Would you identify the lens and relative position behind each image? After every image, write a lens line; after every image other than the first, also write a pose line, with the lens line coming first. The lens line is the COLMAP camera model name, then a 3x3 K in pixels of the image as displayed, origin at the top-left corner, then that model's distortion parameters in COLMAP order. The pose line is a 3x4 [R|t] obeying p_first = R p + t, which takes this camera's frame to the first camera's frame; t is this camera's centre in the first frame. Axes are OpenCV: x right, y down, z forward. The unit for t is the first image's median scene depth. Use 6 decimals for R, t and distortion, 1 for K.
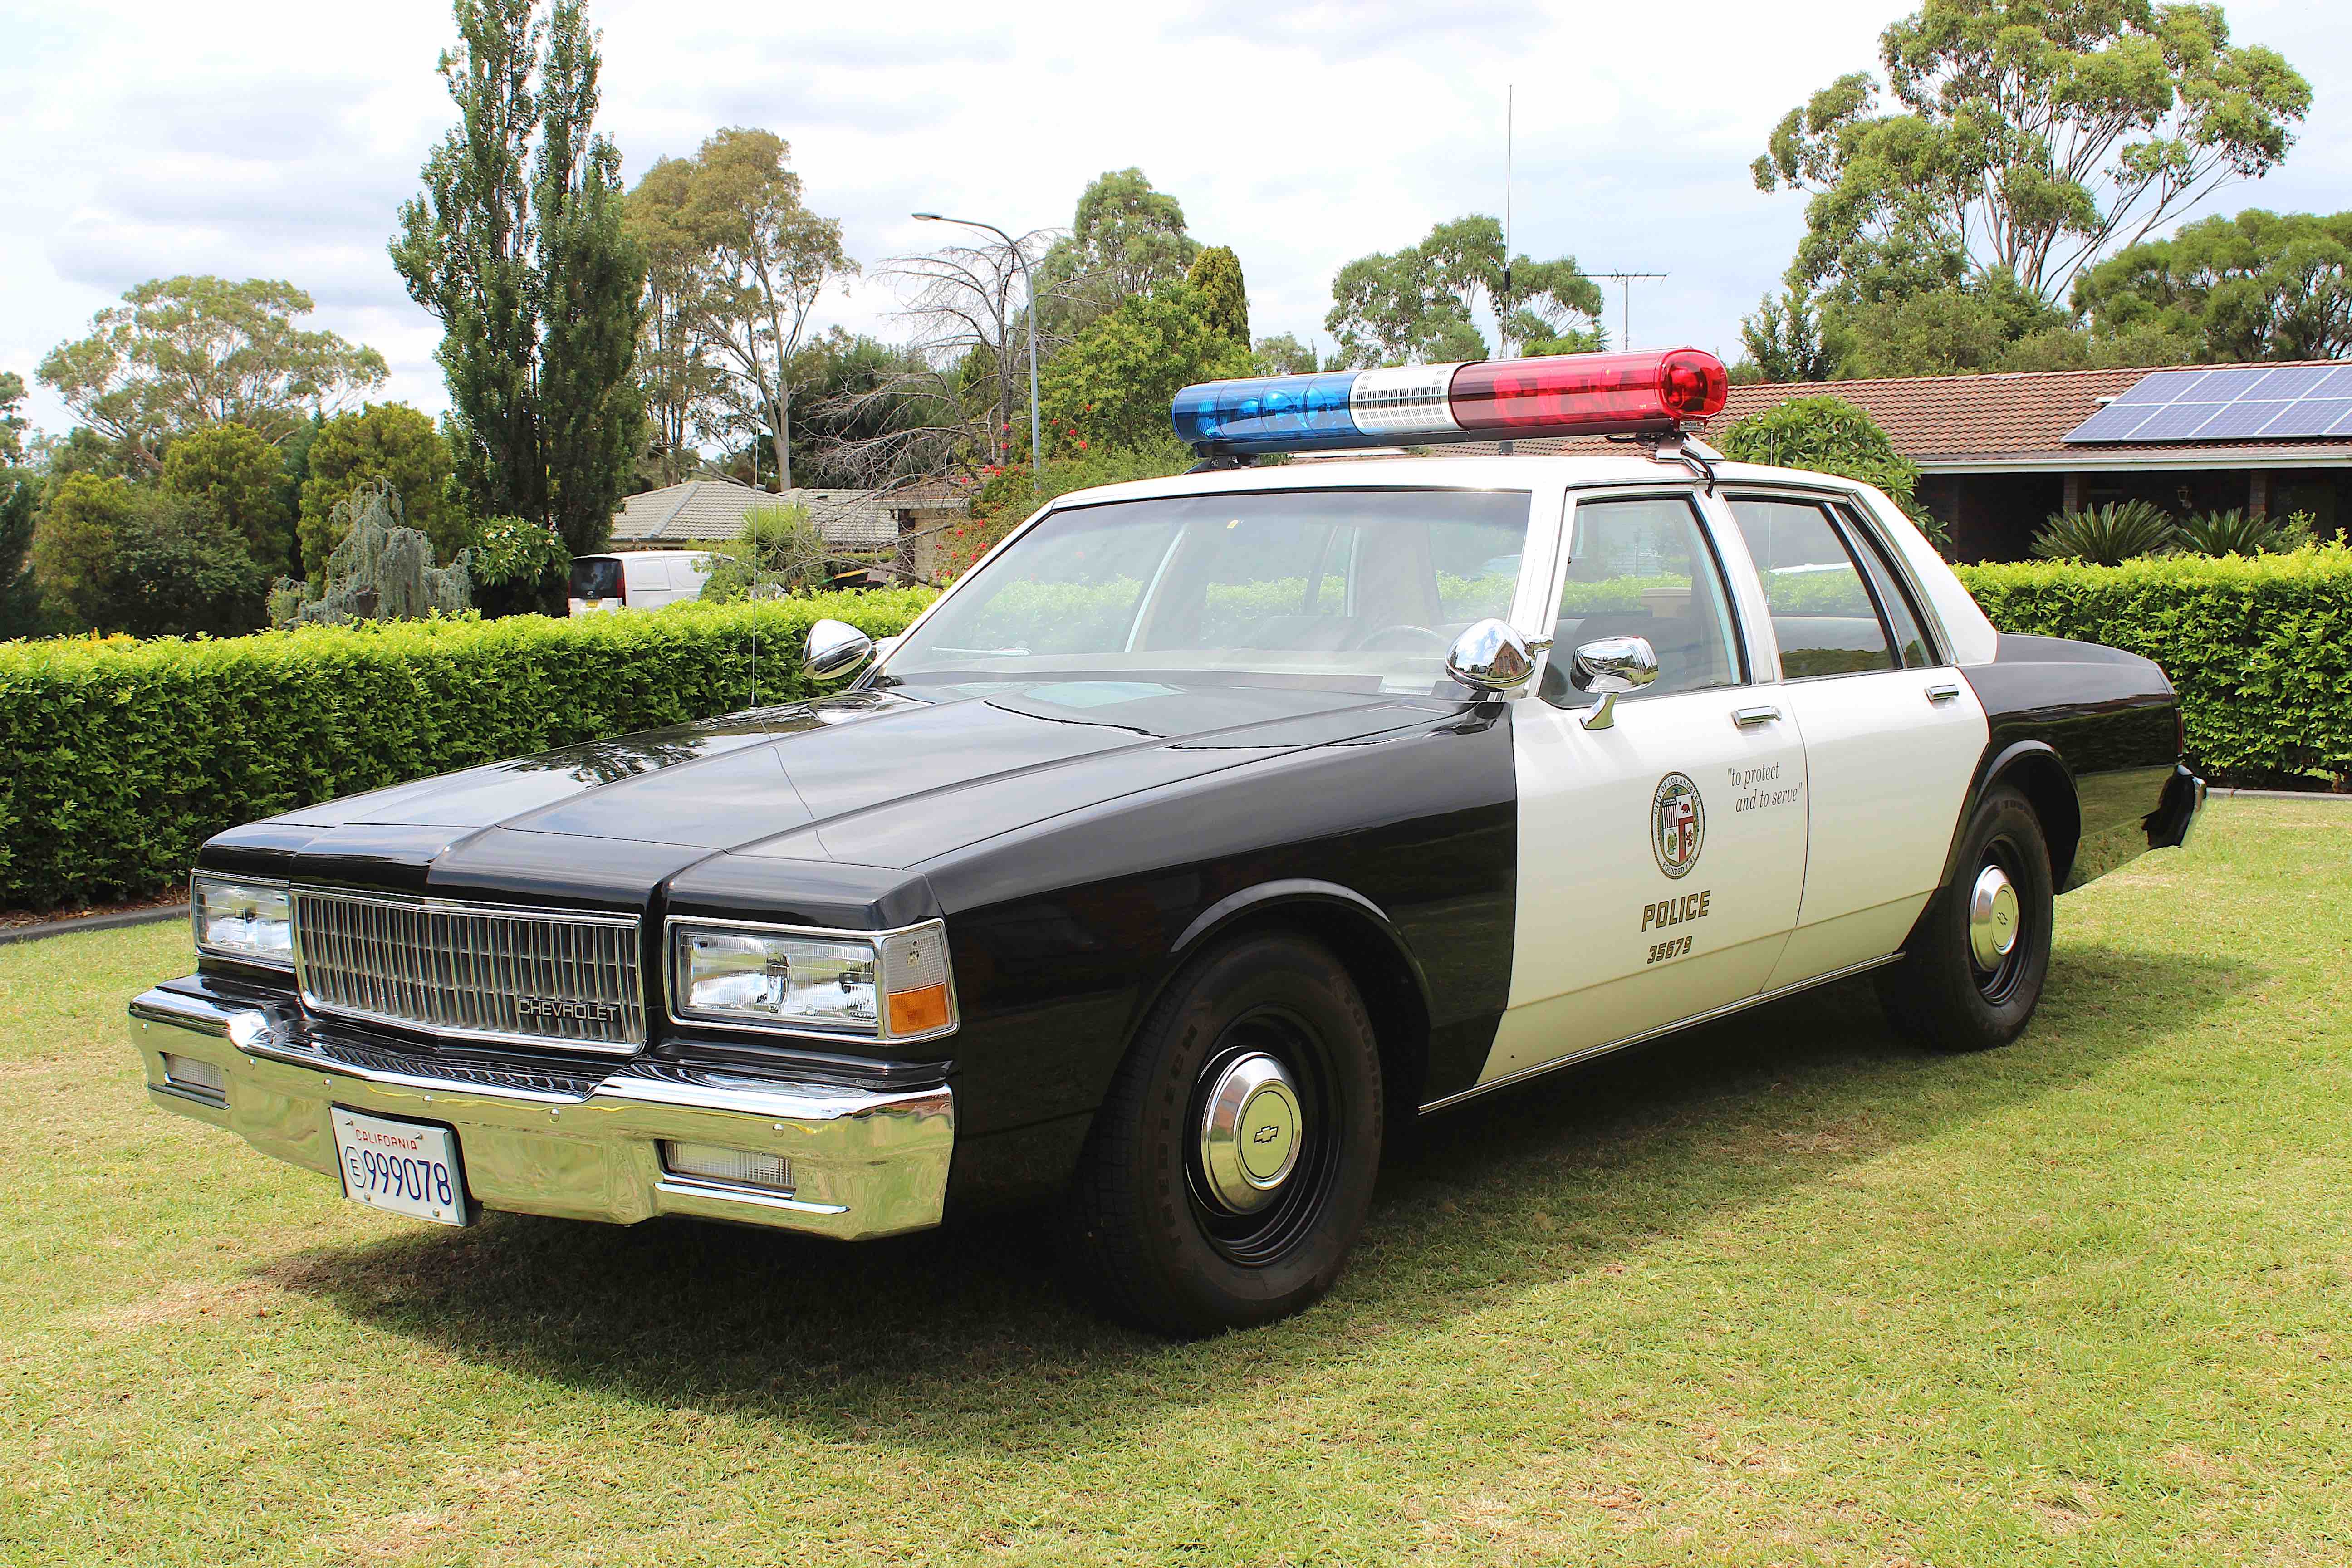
lens RADIAL K [[2895.7, 0, 1182.1], [0, 2895.7, 779.2], [0, 0, 1]] dist [-0.108915, 0.212528]
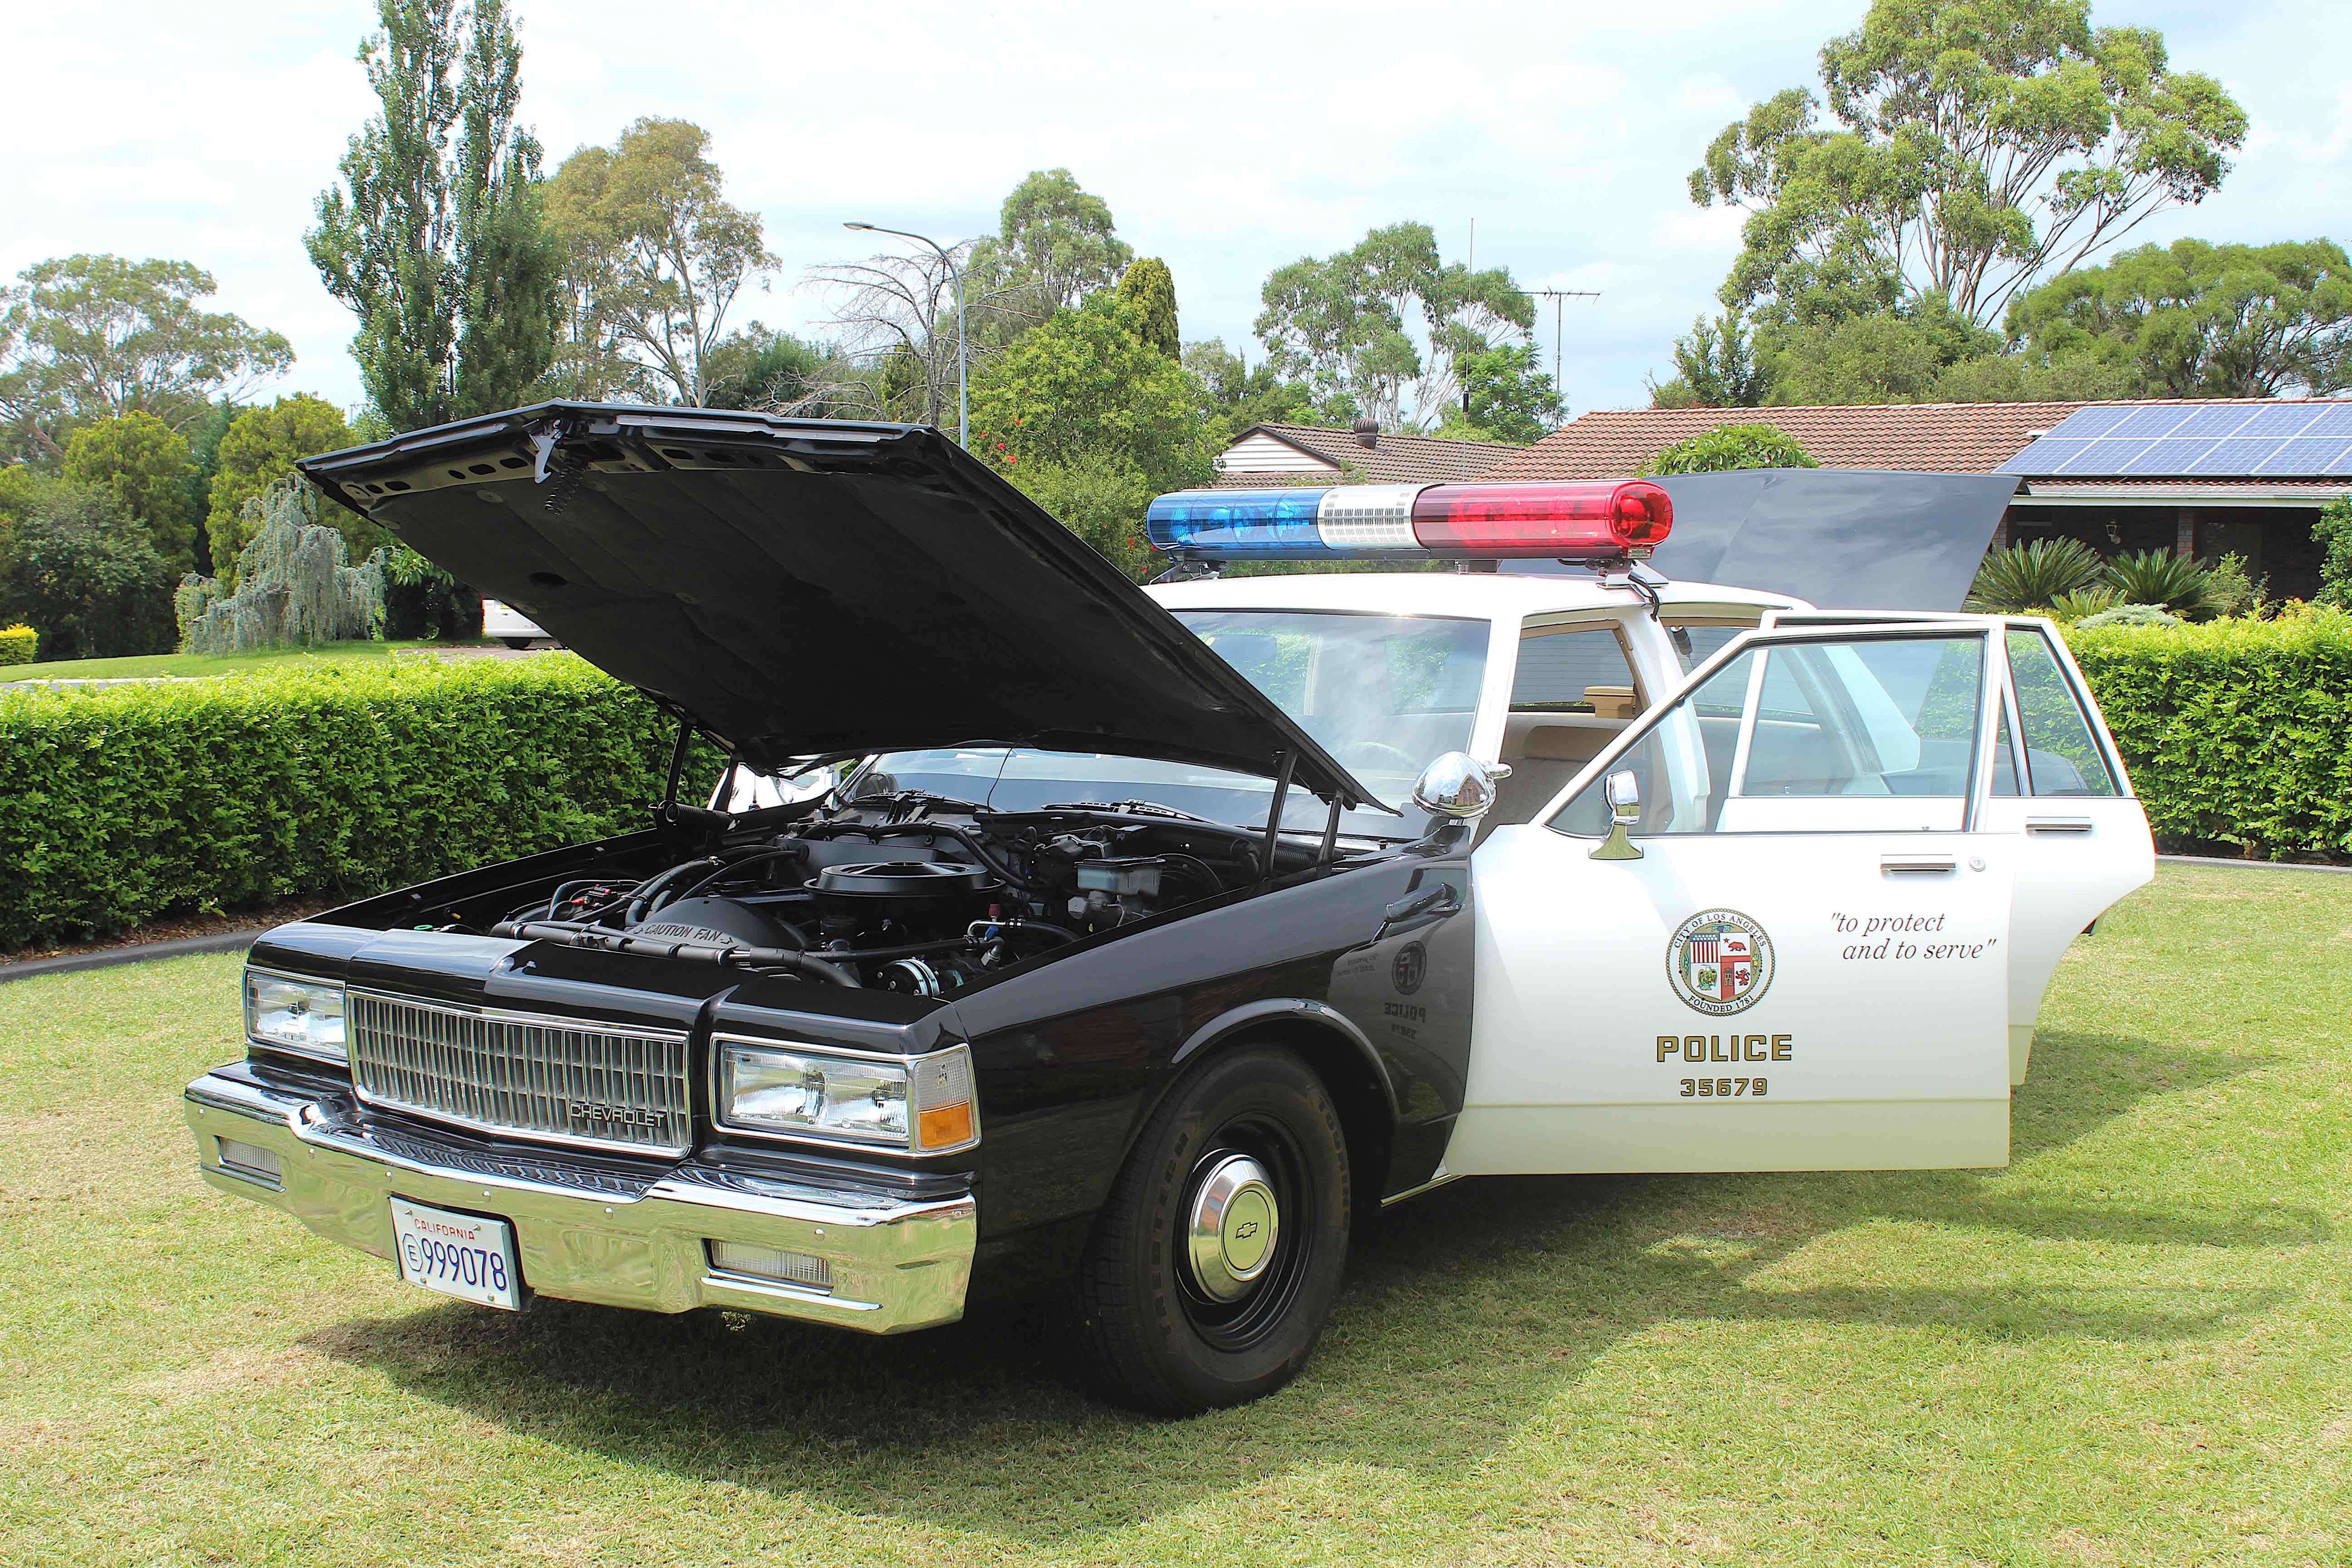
lens RADIAL K [[2965.8, 0, 1176.2], [0, 2965.8, 796.2], [0, 0, 1]] dist [-0.088614, 0.132372]
pose [[0.999459, 0.016498, 0.028446, -0.012131], [-0.016681, 0.999842, 0.006194, -0.018145], [-0.028339, -0.006665, 0.999576, -0.045091]]
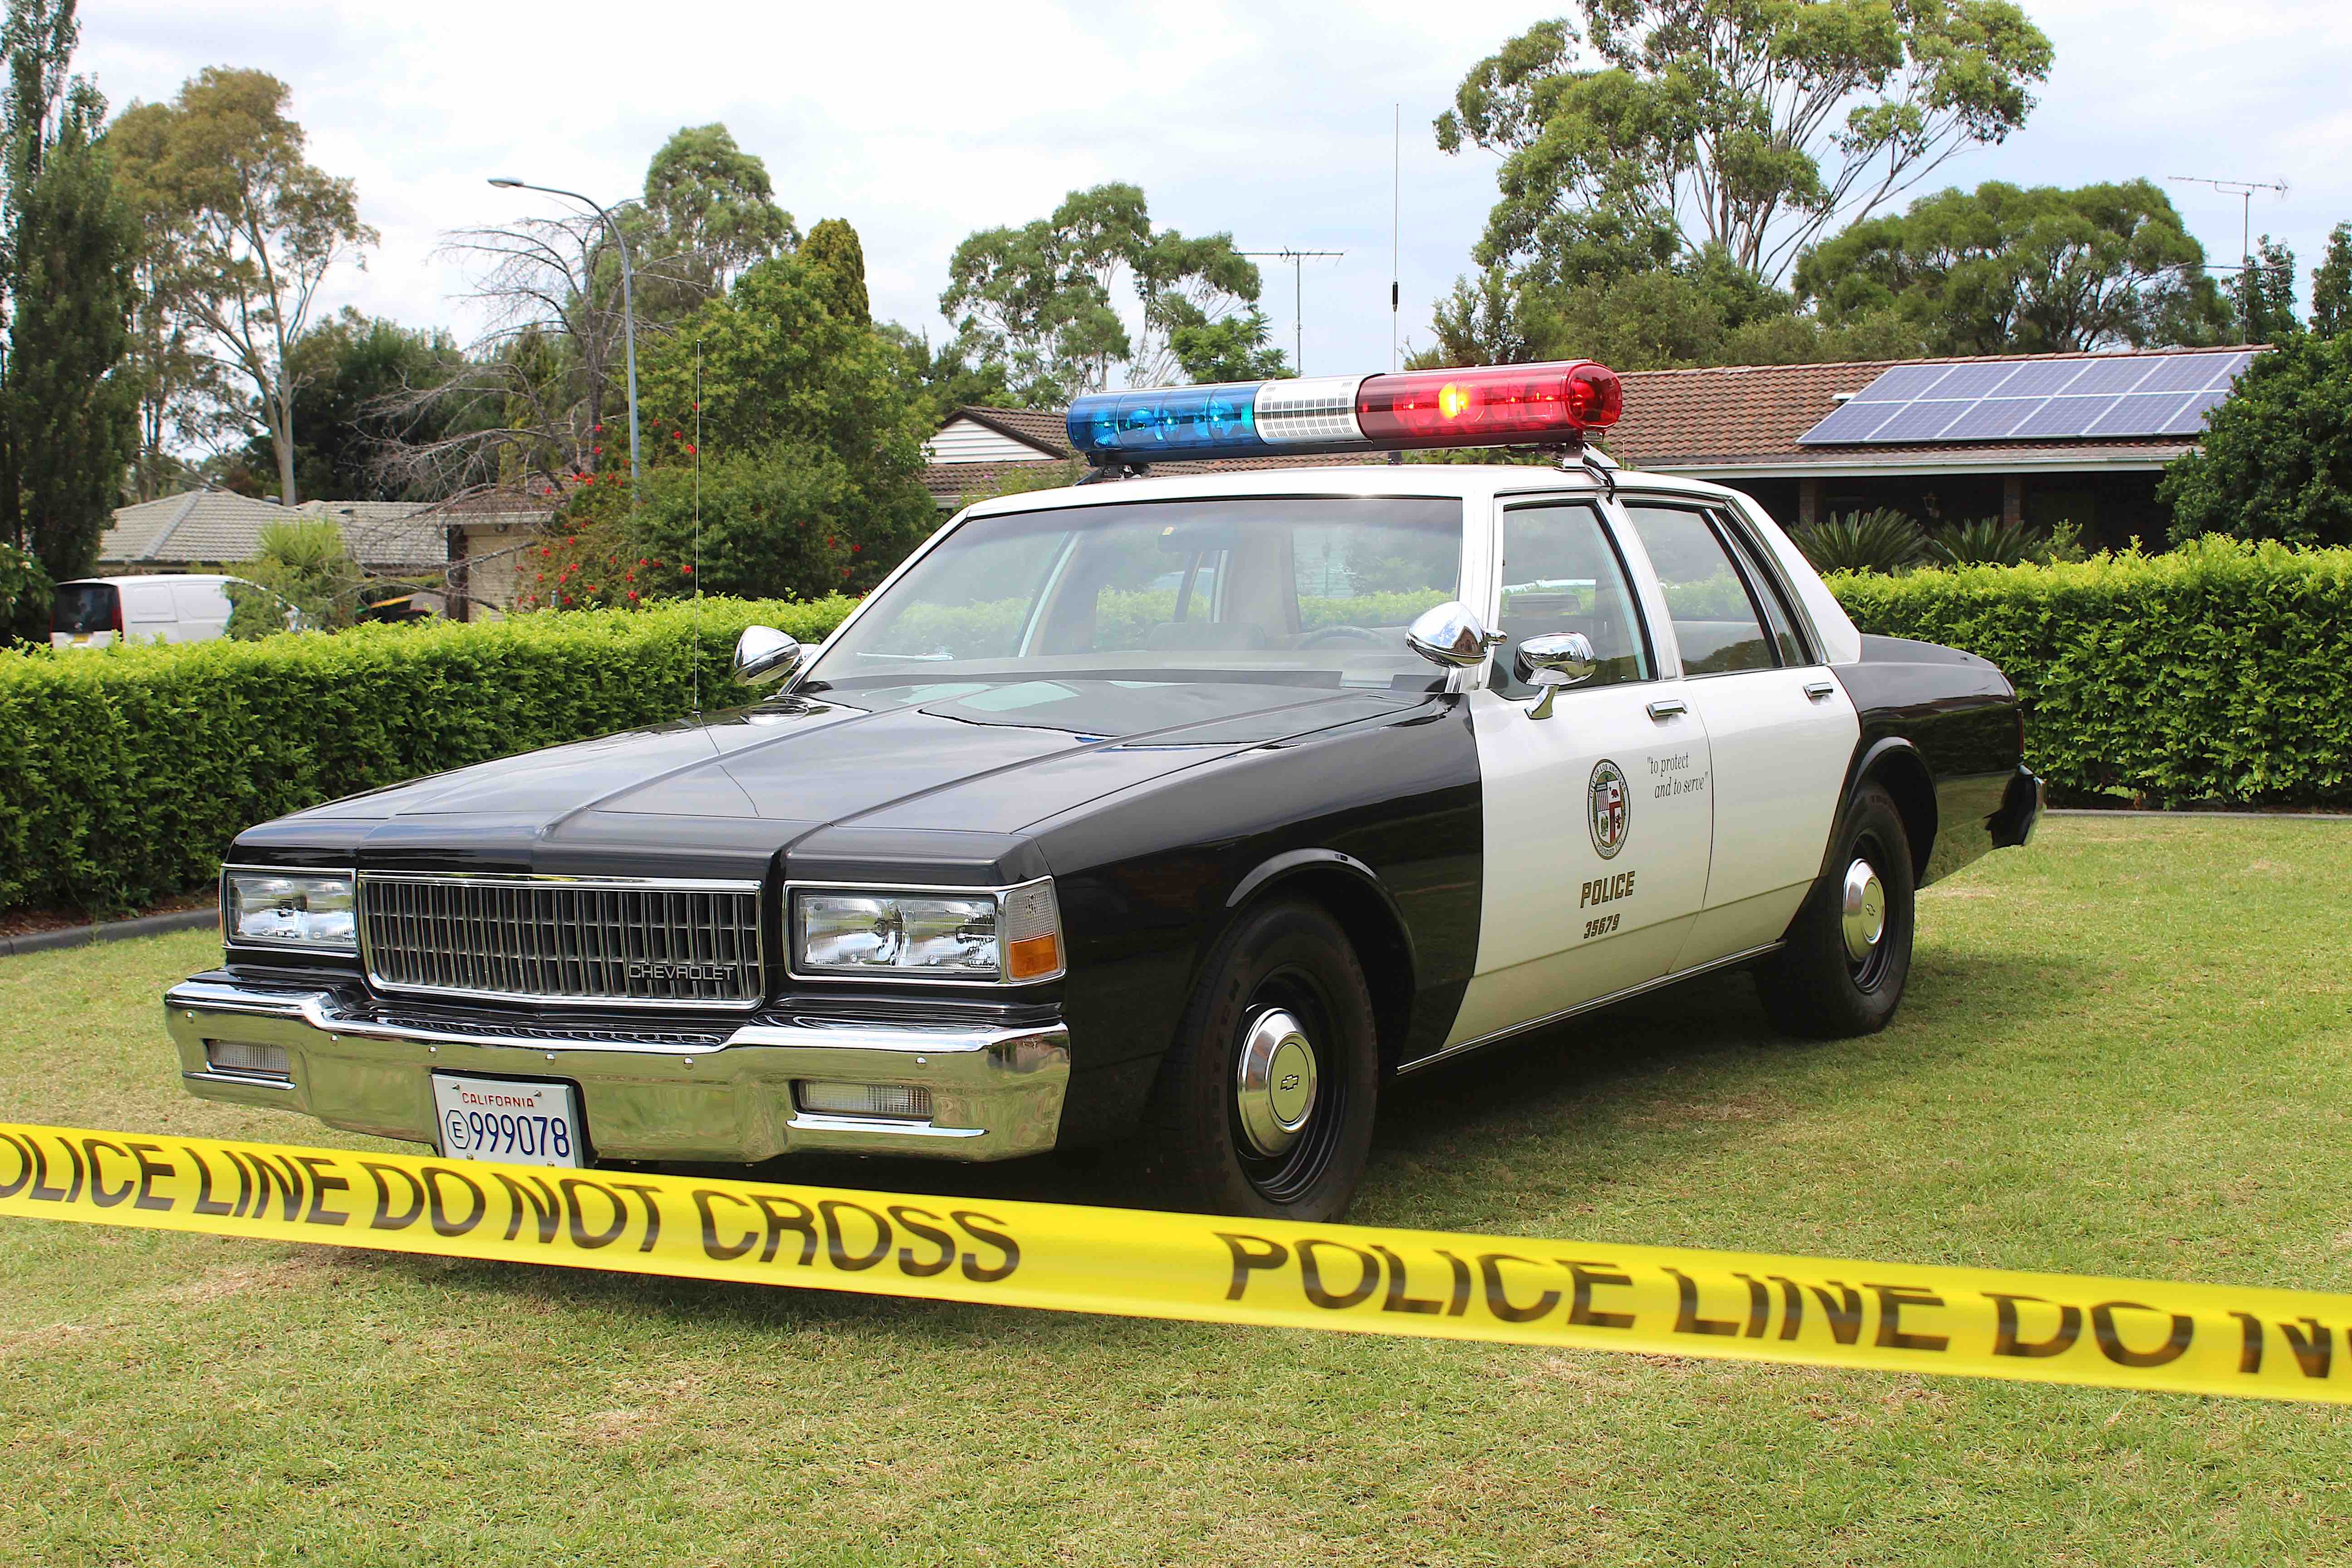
lens RADIAL K [[3487.3, 0, 1168.9], [0, 3487.3, 783.8], [0, 0, 1]] dist [-0.029660, 0.028255]
pose [[0.991571, -0.012026, 0.129003, -0.069968], [0.014483, 0.999731, -0.018125, 0.012348], [-0.128751, 0.019841, 0.991479, -0.116836]]
